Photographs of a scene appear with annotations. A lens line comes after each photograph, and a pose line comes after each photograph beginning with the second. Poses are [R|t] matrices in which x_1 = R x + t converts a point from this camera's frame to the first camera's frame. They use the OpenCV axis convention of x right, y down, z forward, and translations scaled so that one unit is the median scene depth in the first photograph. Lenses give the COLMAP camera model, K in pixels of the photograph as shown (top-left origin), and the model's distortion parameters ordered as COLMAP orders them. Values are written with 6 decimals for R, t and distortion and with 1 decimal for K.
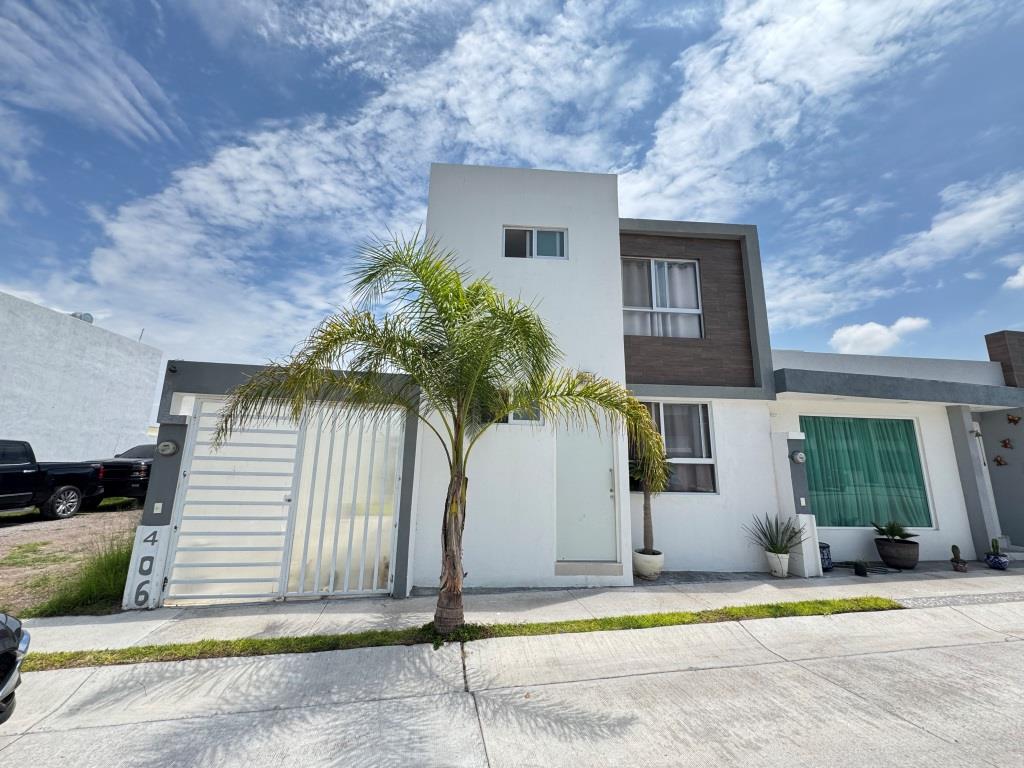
lens RADIAL K [[407.0, 0, 513.3], [0, 407.0, 376.4], [0, 0, 1]] dist [0.000170, 0.000124]
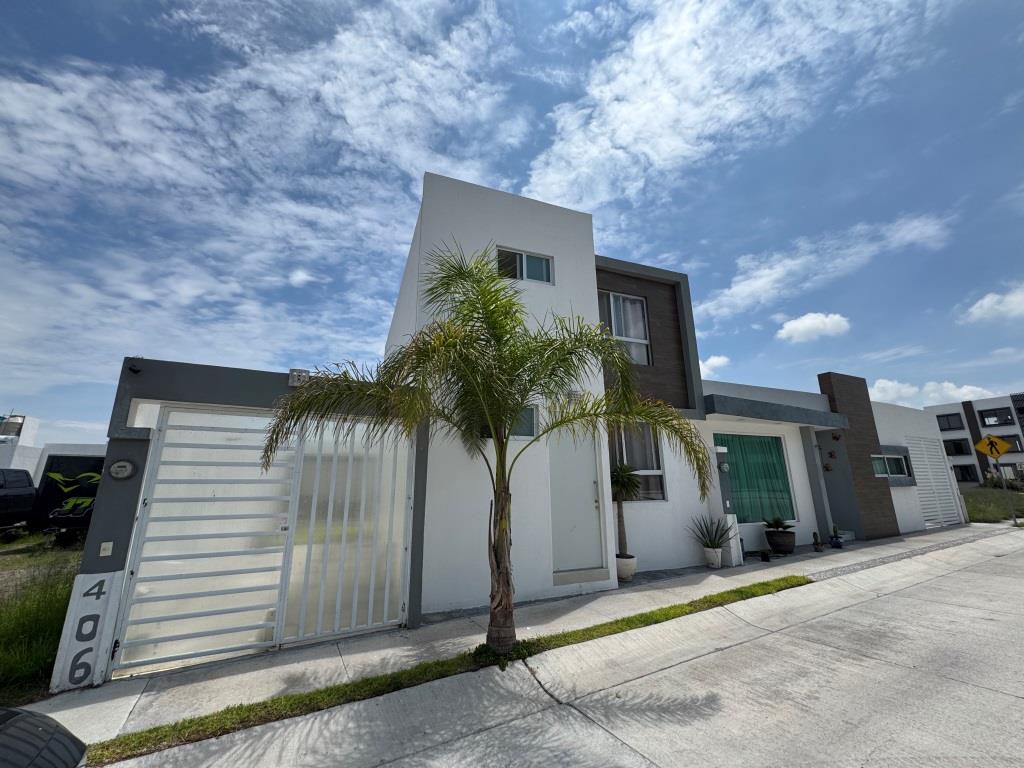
lens RADIAL K [[407.0, 0, 510.1], [0, 407.0, 375.0], [0, 0, 1]] dist [0.000170, 0.000124]
pose [[0.952532, 0.048683, 0.300522, -0.304793], [-0.035386, 0.998145, -0.049535, 0.005833], [-0.302377, 0.036550, 0.952488, 0.022212]]
